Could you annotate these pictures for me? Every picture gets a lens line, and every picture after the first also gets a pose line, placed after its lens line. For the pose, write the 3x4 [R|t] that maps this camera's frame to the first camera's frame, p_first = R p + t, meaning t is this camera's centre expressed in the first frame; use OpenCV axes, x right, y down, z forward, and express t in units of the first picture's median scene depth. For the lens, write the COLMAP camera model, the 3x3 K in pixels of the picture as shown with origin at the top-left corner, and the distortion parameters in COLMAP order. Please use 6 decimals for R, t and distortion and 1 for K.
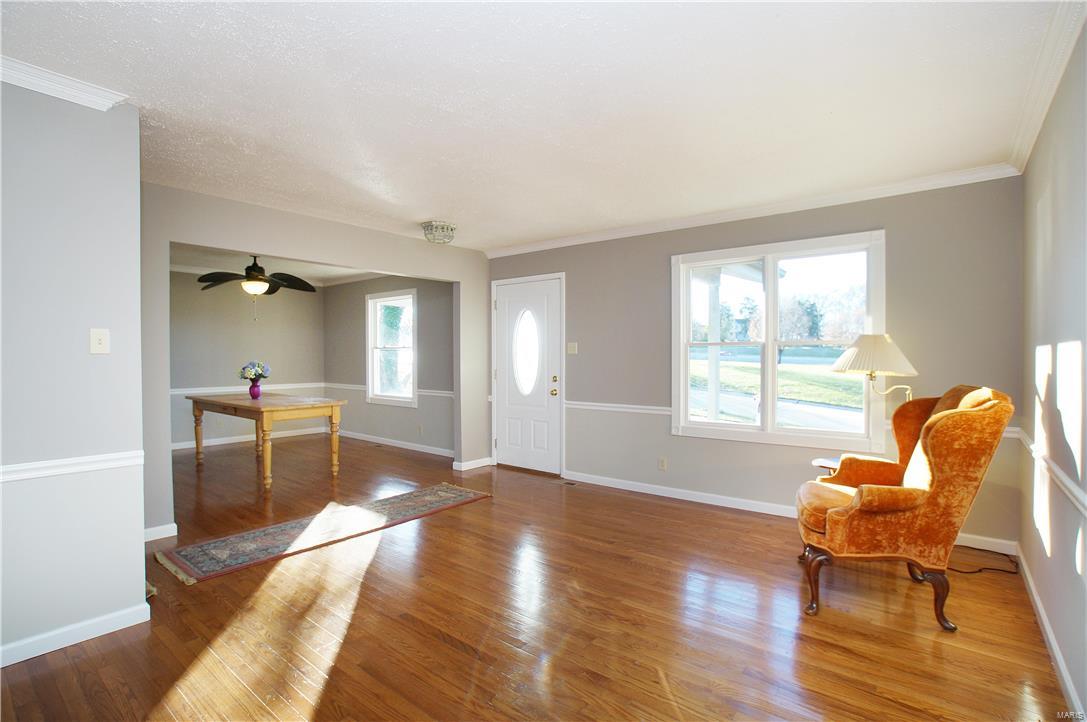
lens RADIAL K [[522.1, 0, 544.8], [0, 522.1, 364.1], [0, 0, 1]] dist [-0.074753, 0.031322]
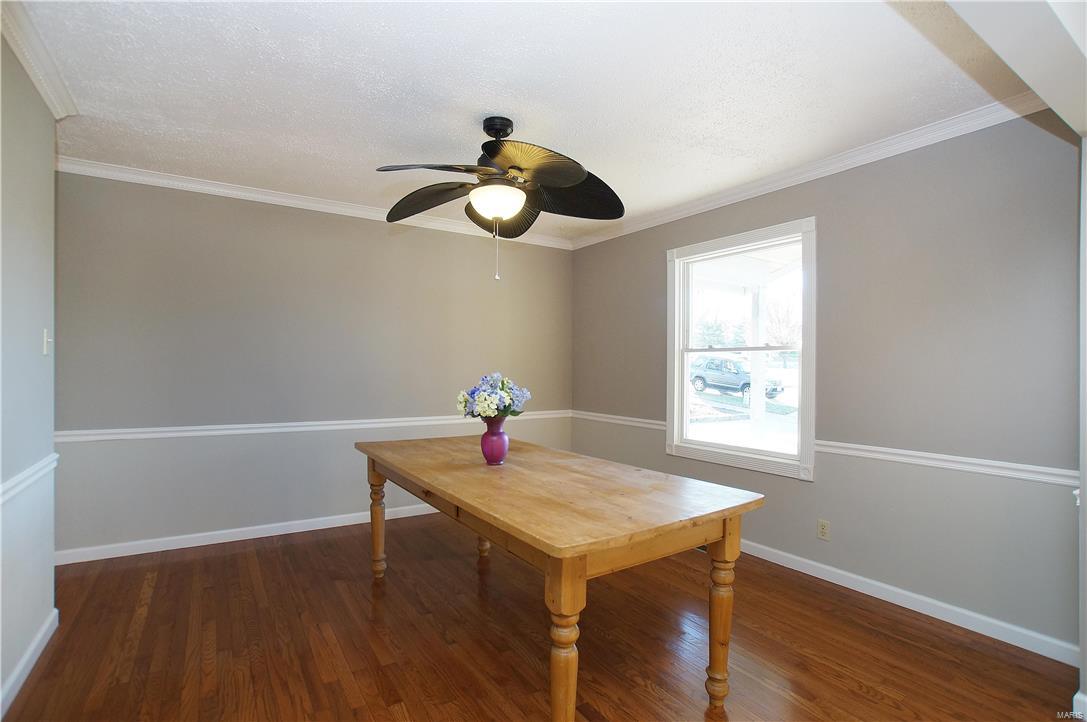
lens RADIAL K [[522.1, 0, 544.8], [0, 522.1, 364.1], [0, 0, 1]] dist [-0.074753, 0.031322]
pose [[0.950435, 0.001540, -0.310919, -0.391006], [-0.009146, 0.999693, -0.023008, -0.005205], [0.310788, 0.024711, 0.950158, 0.598291]]
